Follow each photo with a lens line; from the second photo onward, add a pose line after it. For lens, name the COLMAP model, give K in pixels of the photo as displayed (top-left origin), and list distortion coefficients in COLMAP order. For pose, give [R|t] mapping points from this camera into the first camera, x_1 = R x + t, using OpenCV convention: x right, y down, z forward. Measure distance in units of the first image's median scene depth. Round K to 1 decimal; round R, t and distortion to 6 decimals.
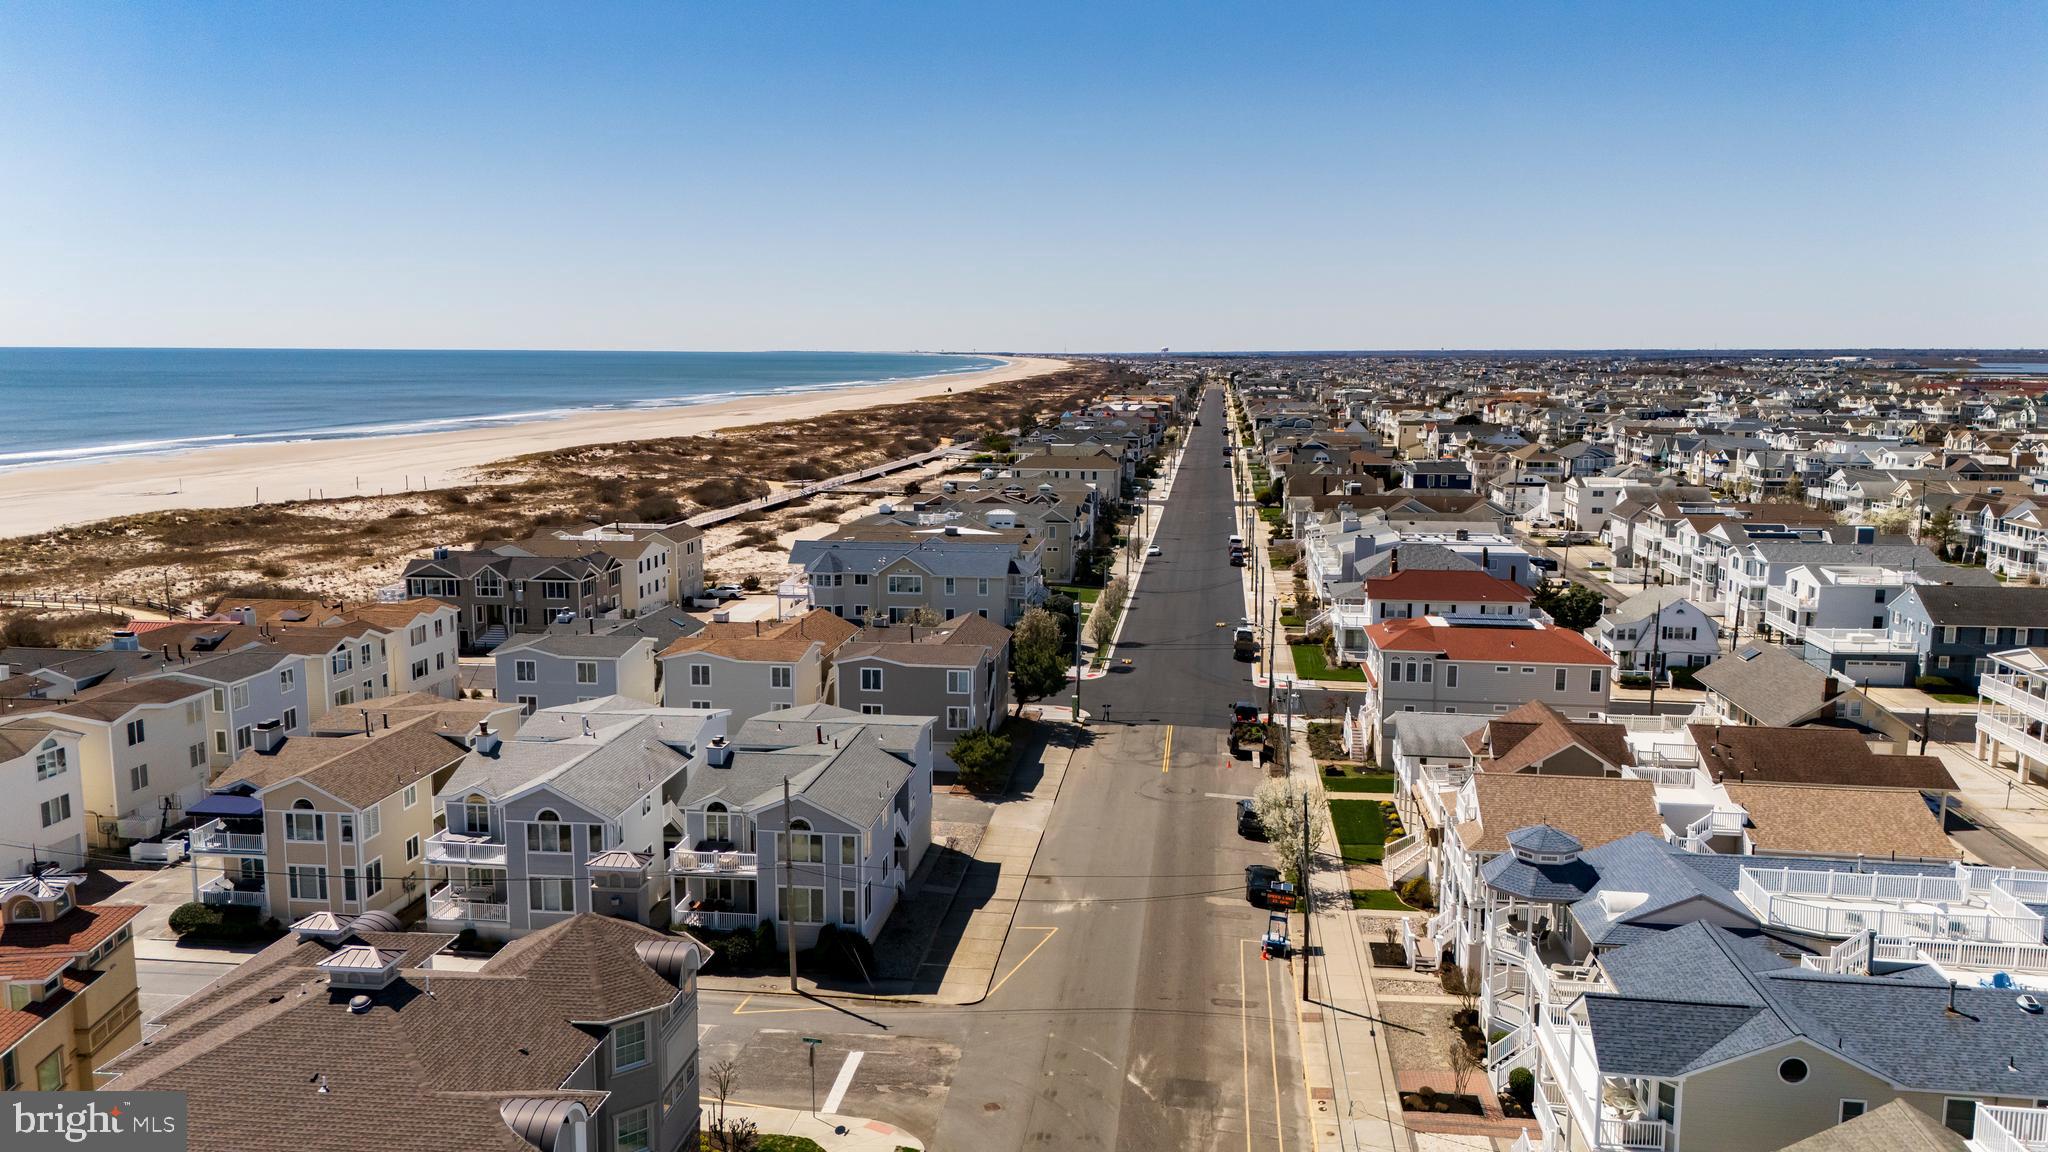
lens RADIAL K [[1500.4, 0, 1019.9], [0, 1500.4, 561.6], [0, 0, 1]] dist [0.082540, -0.078136]
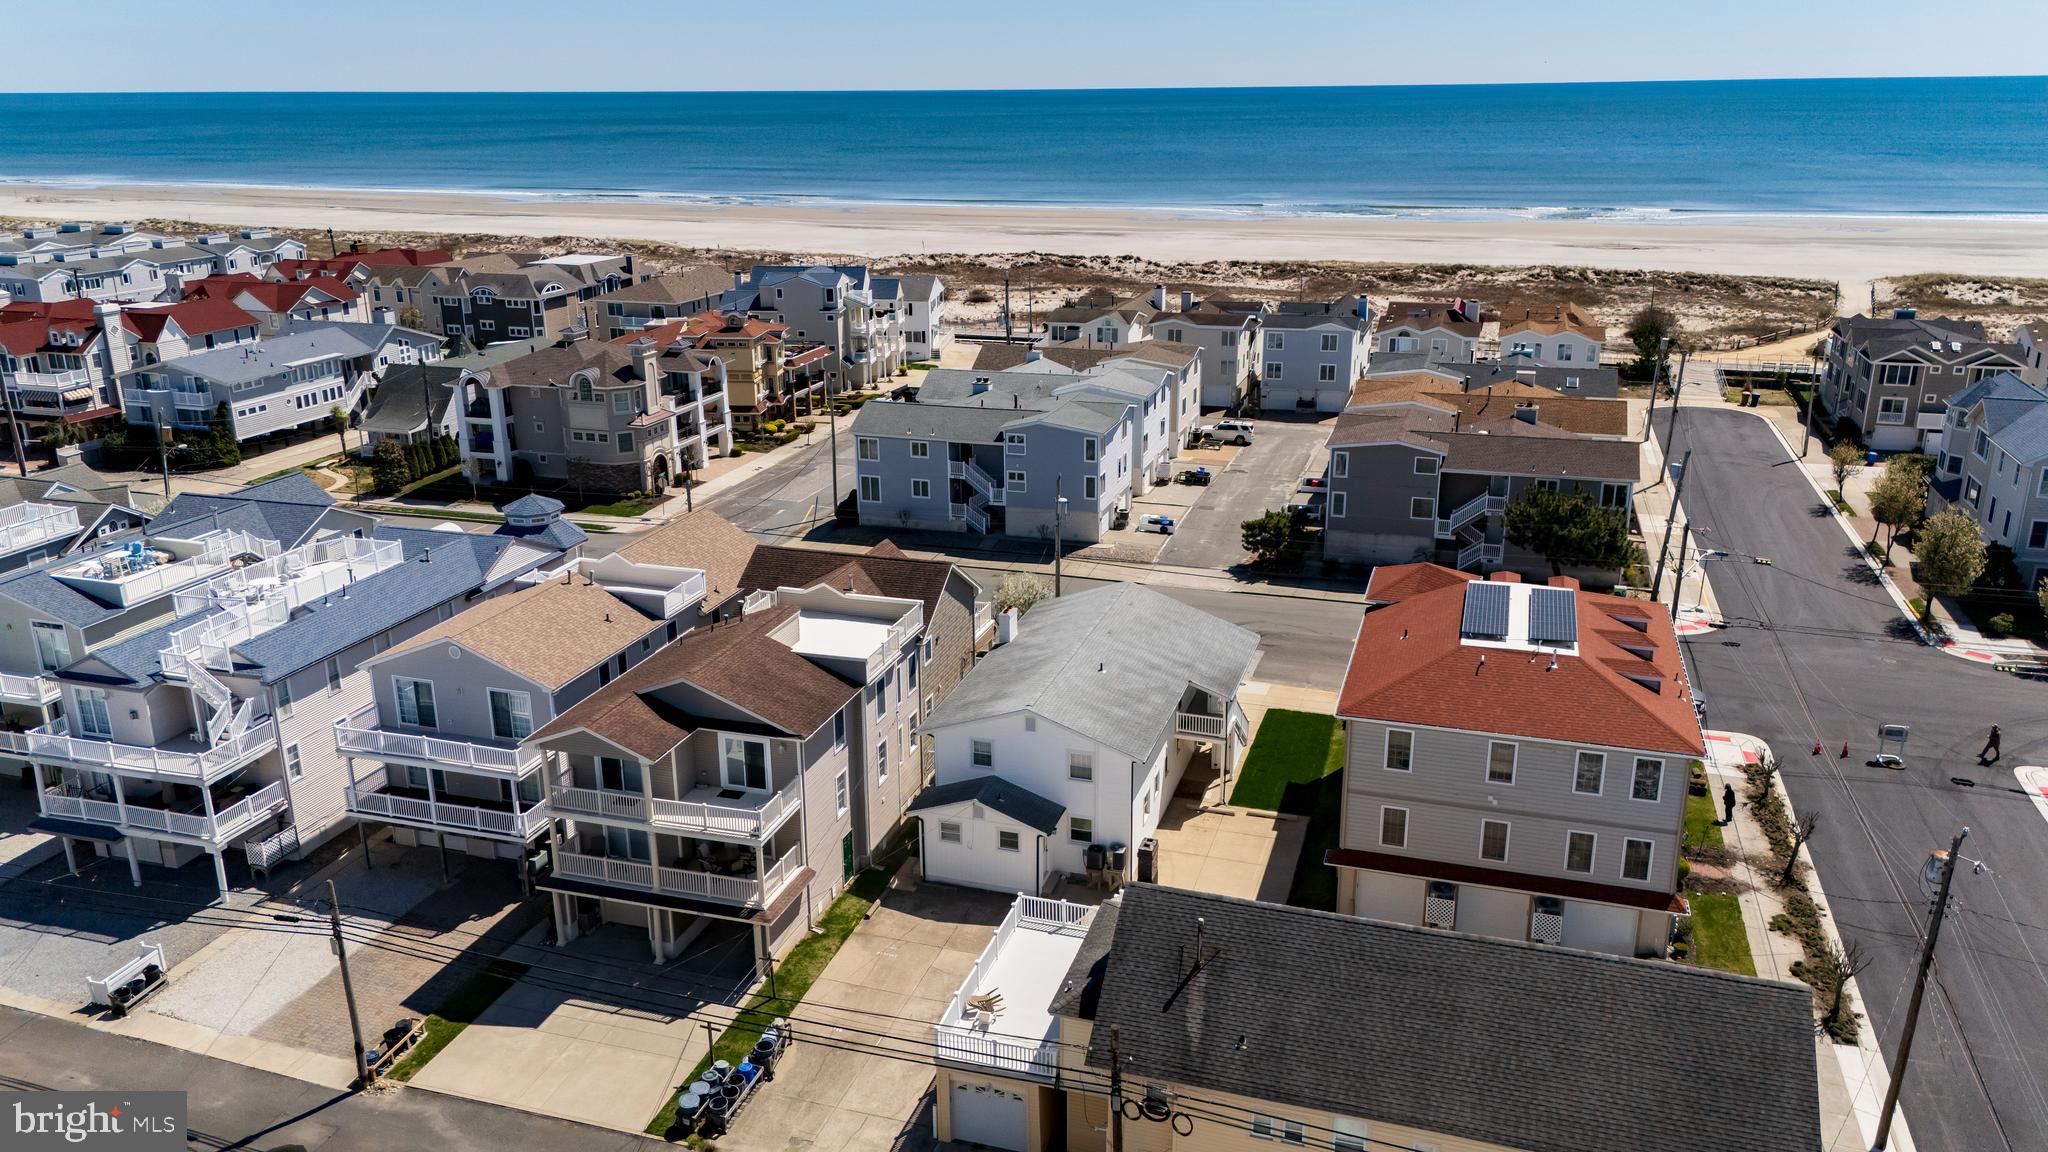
lens RADIAL K [[1500.4, 0, 1020.2], [0, 1500.4, 573.3], [0, 0, 1]] dist [0.082540, -0.078136]
pose [[-0.177202, 0.300950, -0.937032, 0.744826], [-0.130660, 0.936477, 0.325481, -0.109877], [0.975463, 0.180109, -0.126624, 0.806859]]
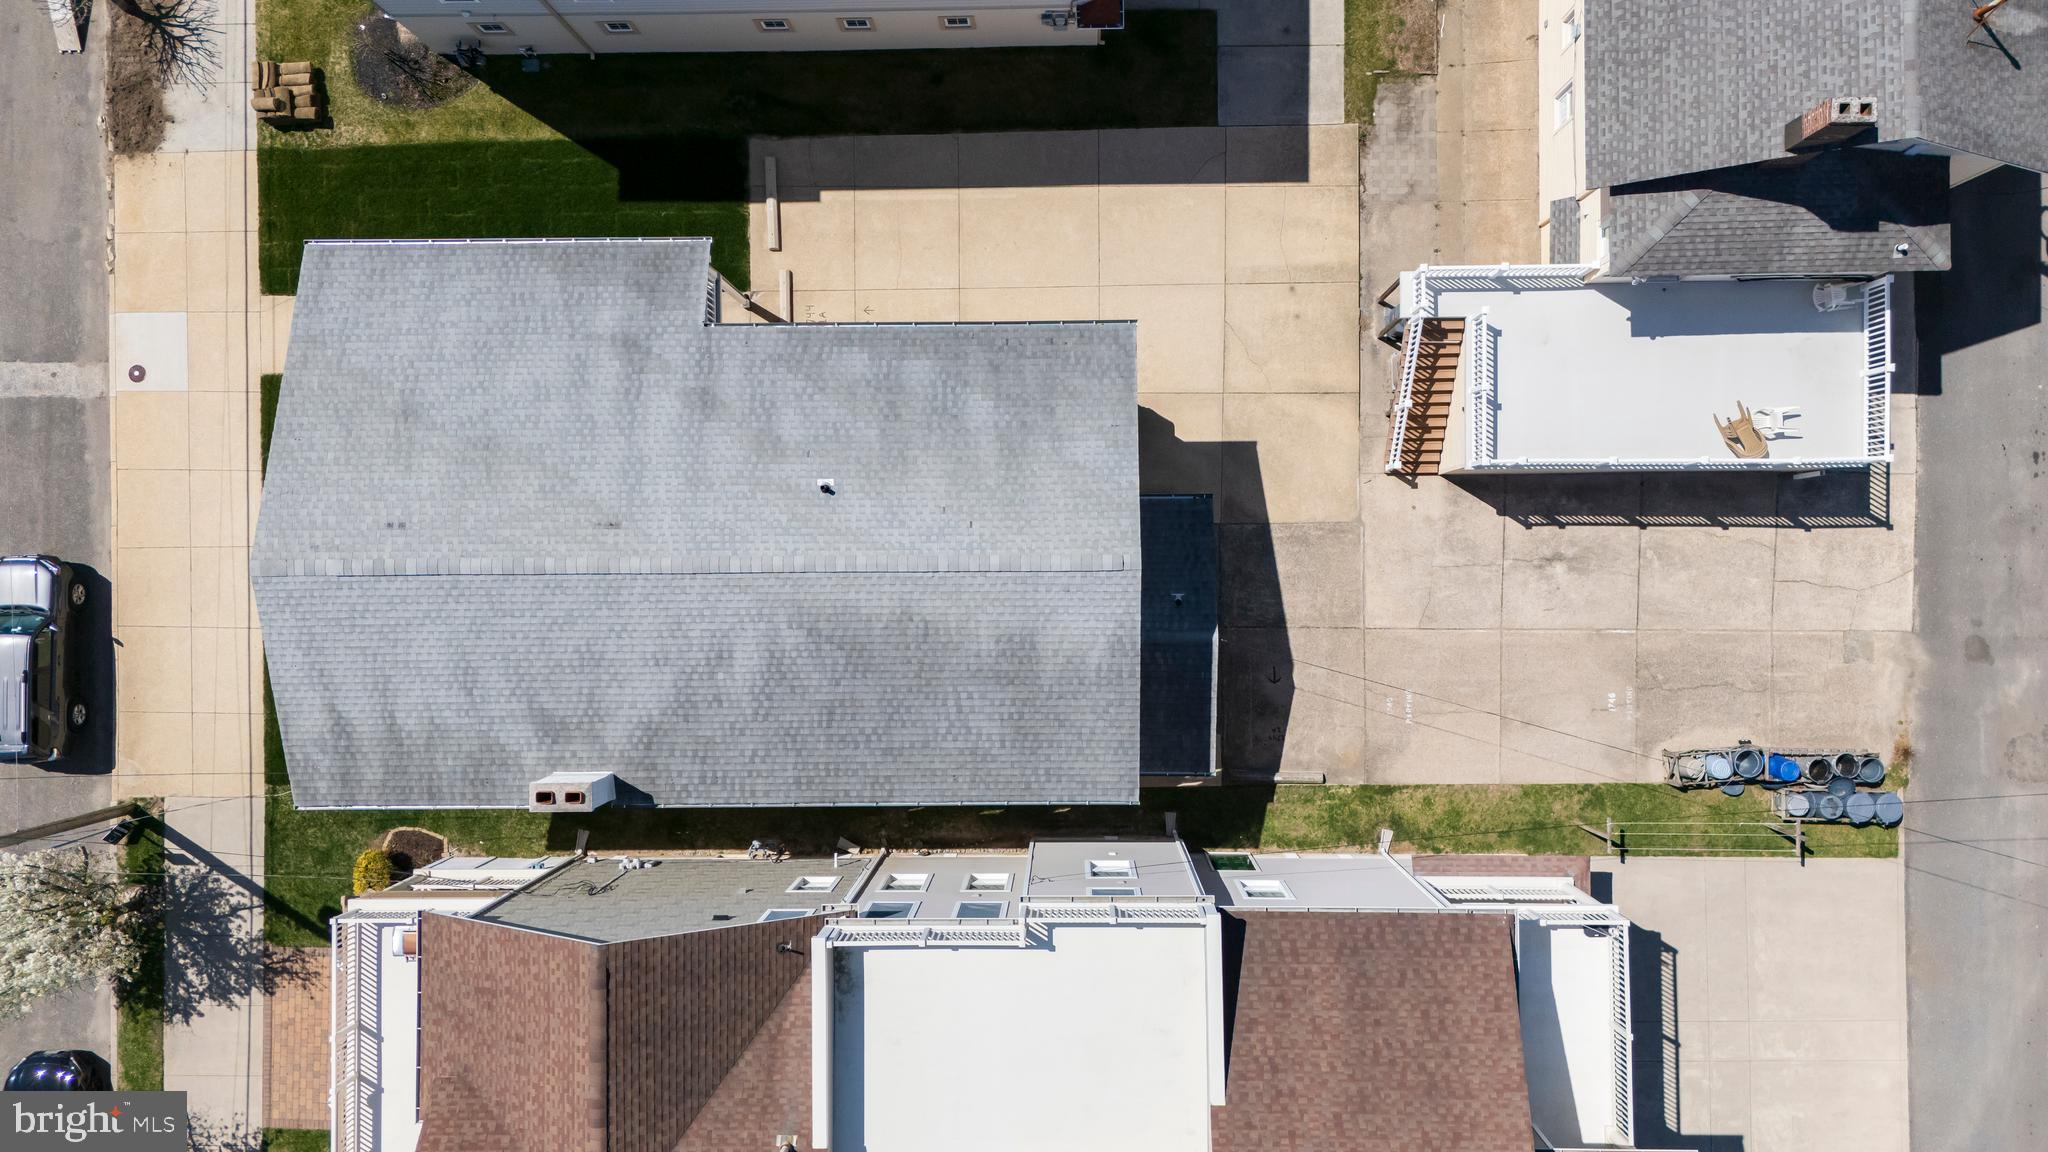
lens RADIAL K [[1500.4, 0, 1022.2], [0, 1500.4, 580.5], [0, 0, 1]] dist [0.082540, -0.078136]
pose [[0.990281, -0.134740, -0.034476, 0.313530], [0.054055, 0.144476, 0.988031, -0.140857], [-0.128146, -0.980292, 0.150355, 0.723158]]
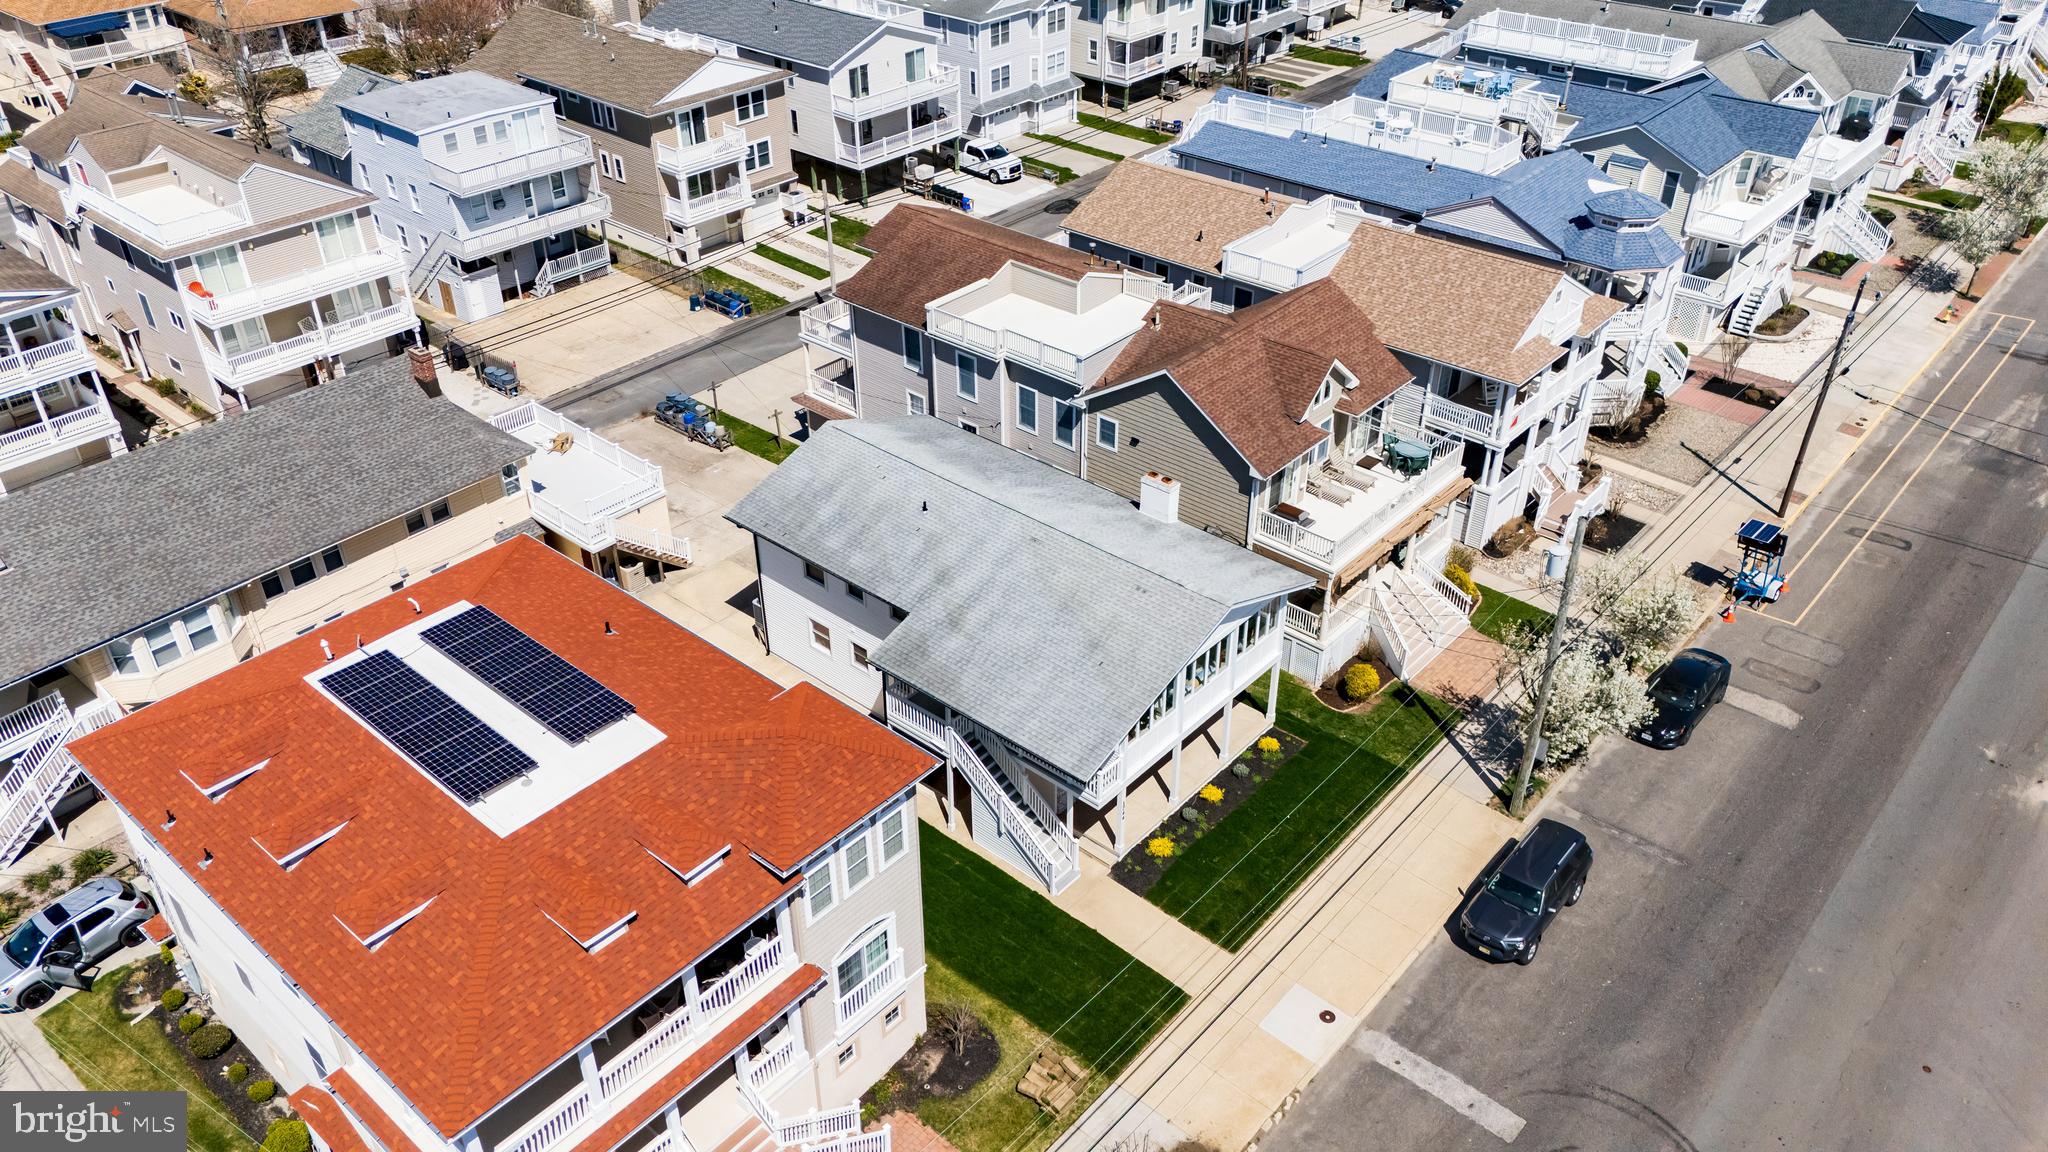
lens RADIAL K [[1500.4, 0, 1026.9], [0, 1500.4, 570.1], [0, 0, 1]] dist [0.082540, -0.078136]
pose [[-0.832165, -0.300652, 0.465951, 0.077162], [0.085328, 0.760832, 0.643314, -0.148050], [-0.547925, 0.575102, -0.607483, 0.997419]]
